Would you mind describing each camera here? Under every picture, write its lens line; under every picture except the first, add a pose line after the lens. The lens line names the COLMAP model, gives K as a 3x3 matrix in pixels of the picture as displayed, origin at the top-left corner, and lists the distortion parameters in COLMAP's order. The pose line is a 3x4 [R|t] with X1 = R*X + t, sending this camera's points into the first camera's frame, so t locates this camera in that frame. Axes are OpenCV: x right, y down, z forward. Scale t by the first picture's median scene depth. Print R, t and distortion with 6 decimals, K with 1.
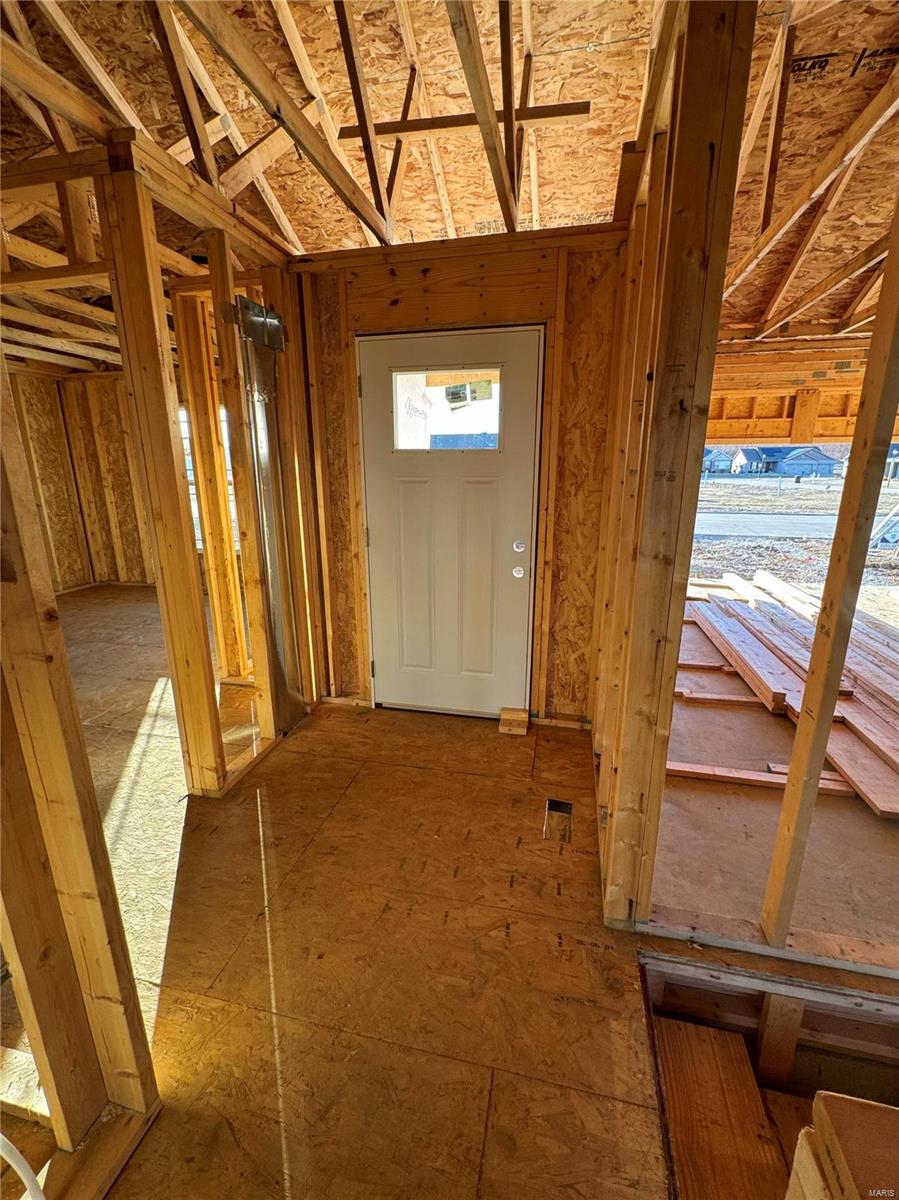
lens RADIAL K [[508.5, 0, 446.2], [0, 508.5, 604.2], [0, 0, 1]] dist [0.000505, 0.000222]
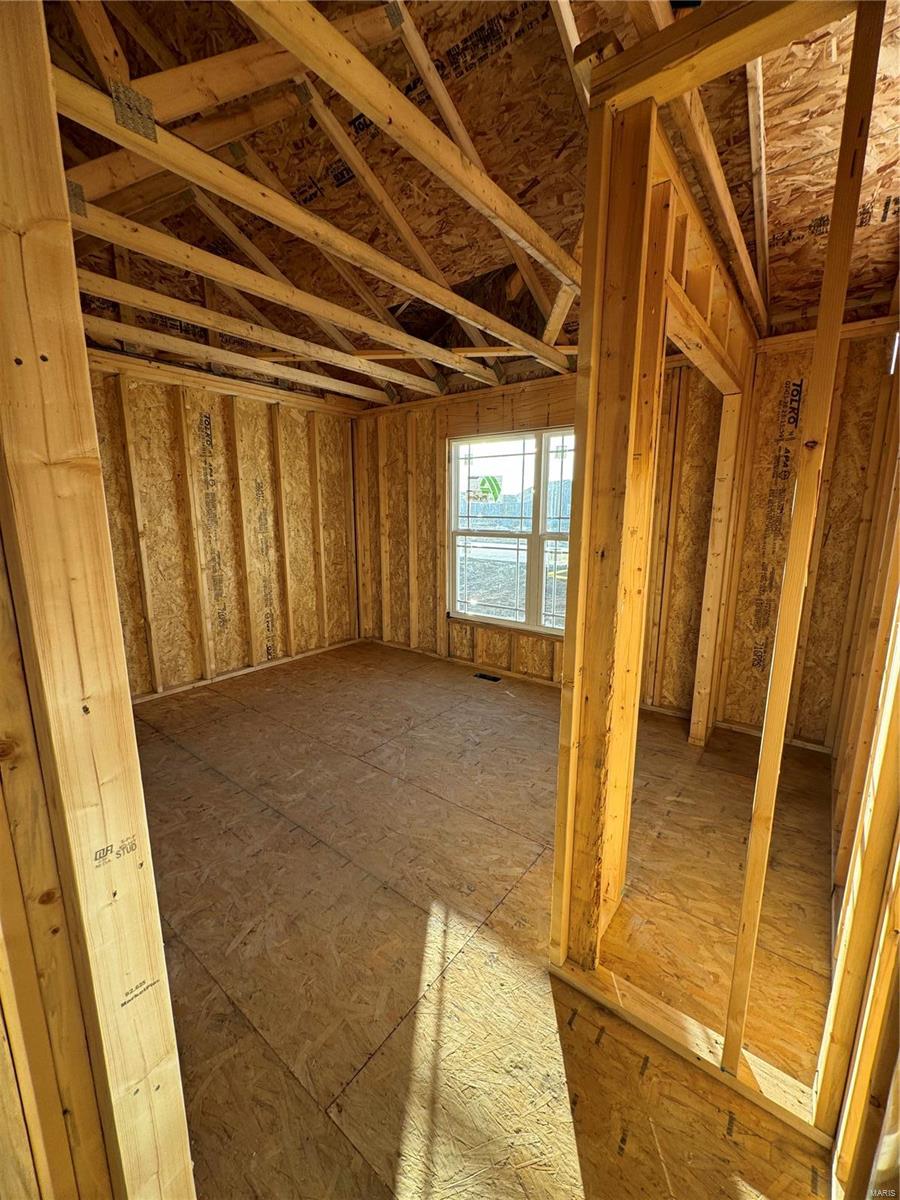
lens RADIAL K [[481.7, 0, 452.5], [0, 481.7, 604.5], [0, 0, 1]] dist [-0.001461, -0.000010]
pose [[0.909952, 0.085264, -0.405854, -0.216057], [-0.113570, 0.992459, -0.046130, -0.087320], [0.398860, 0.088069, 0.912773, 0.305549]]
